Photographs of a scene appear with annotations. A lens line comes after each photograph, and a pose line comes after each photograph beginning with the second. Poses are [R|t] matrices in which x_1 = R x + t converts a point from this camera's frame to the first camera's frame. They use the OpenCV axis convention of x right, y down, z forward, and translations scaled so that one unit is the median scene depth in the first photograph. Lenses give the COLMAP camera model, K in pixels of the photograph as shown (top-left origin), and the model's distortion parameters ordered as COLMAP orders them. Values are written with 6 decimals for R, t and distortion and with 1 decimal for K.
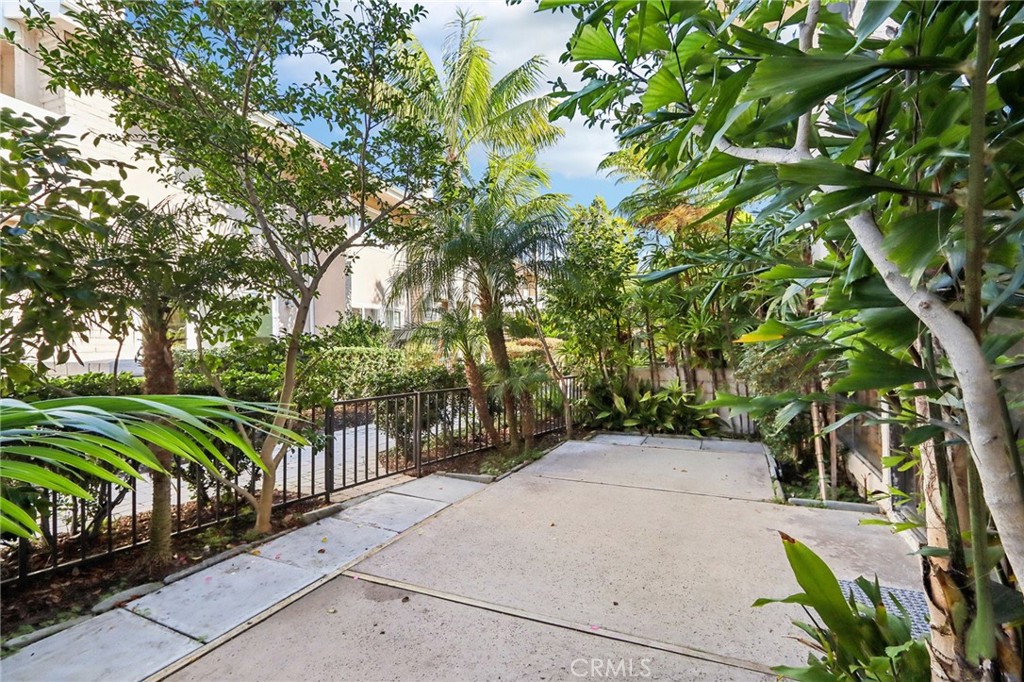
lens RADIAL K [[494.4, 0, 508.2], [0, 494.4, 338.7], [0, 0, 1]] dist [-0.002579, -0.000738]
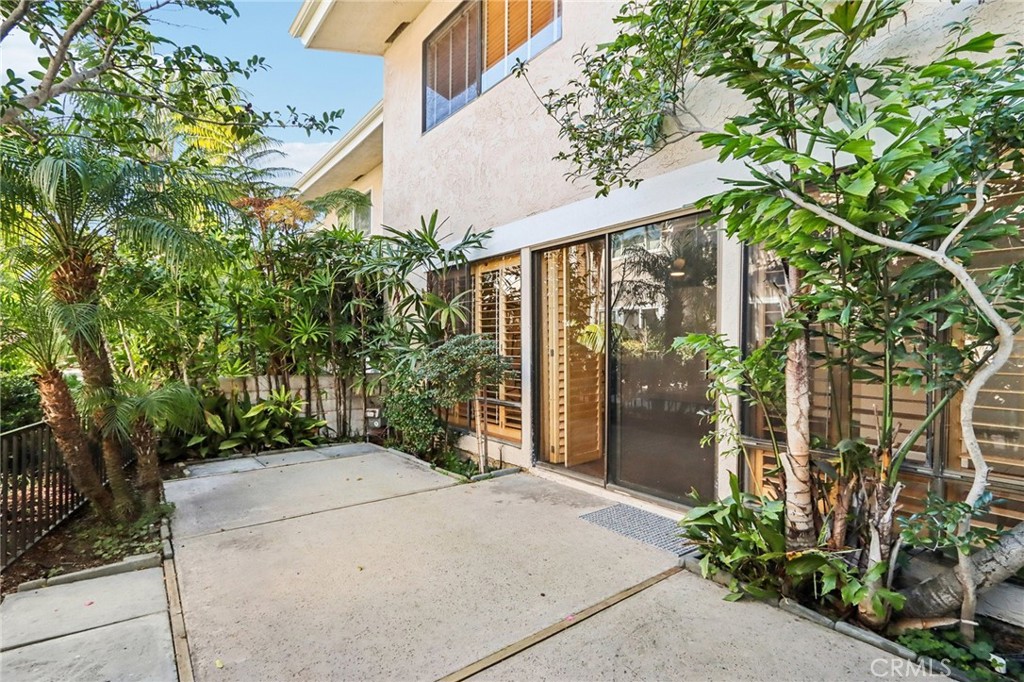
lens RADIAL K [[494.4, 0, 508.7], [0, 494.4, 346.4], [0, 0, 1]] dist [-0.002579, -0.000738]
pose [[0.455993, 0.014005, 0.889873, -0.283549], [-0.013626, 0.999869, -0.008754, 0.008791], [-0.889879, -0.008134, 0.456124, 0.225101]]
